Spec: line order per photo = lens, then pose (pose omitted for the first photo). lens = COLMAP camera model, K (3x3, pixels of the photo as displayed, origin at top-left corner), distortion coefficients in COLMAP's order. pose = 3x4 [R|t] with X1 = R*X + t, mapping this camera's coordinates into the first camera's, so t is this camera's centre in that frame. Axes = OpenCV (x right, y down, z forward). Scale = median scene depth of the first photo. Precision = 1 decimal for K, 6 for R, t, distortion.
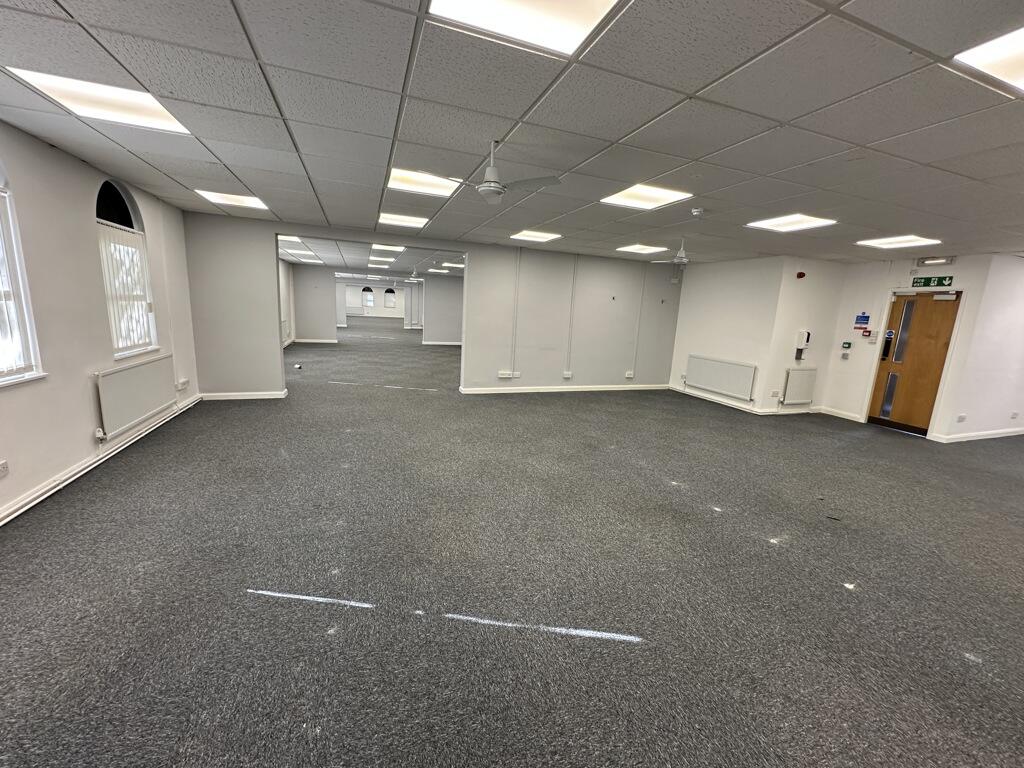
lens RADIAL K [[408.1, 0, 509.9], [0, 408.1, 387.3], [0, 0, 1]] dist [-0.000937, 0.000119]
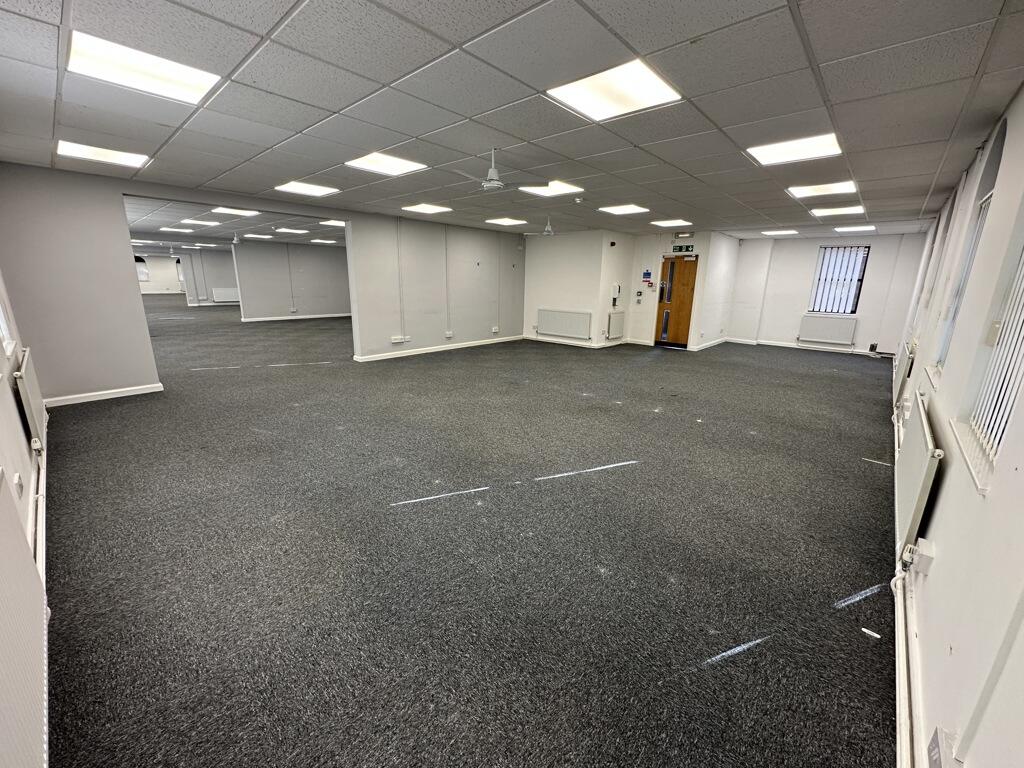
lens RADIAL K [[408.1, 0, 508.2], [0, 408.1, 388.8], [0, 0, 1]] dist [-0.000937, 0.000119]
pose [[0.886112, -0.156354, 0.436302, -0.321563], [0.118350, 0.986503, 0.113162, 0.013219], [-0.448106, -0.048638, 0.892656, -0.117002]]
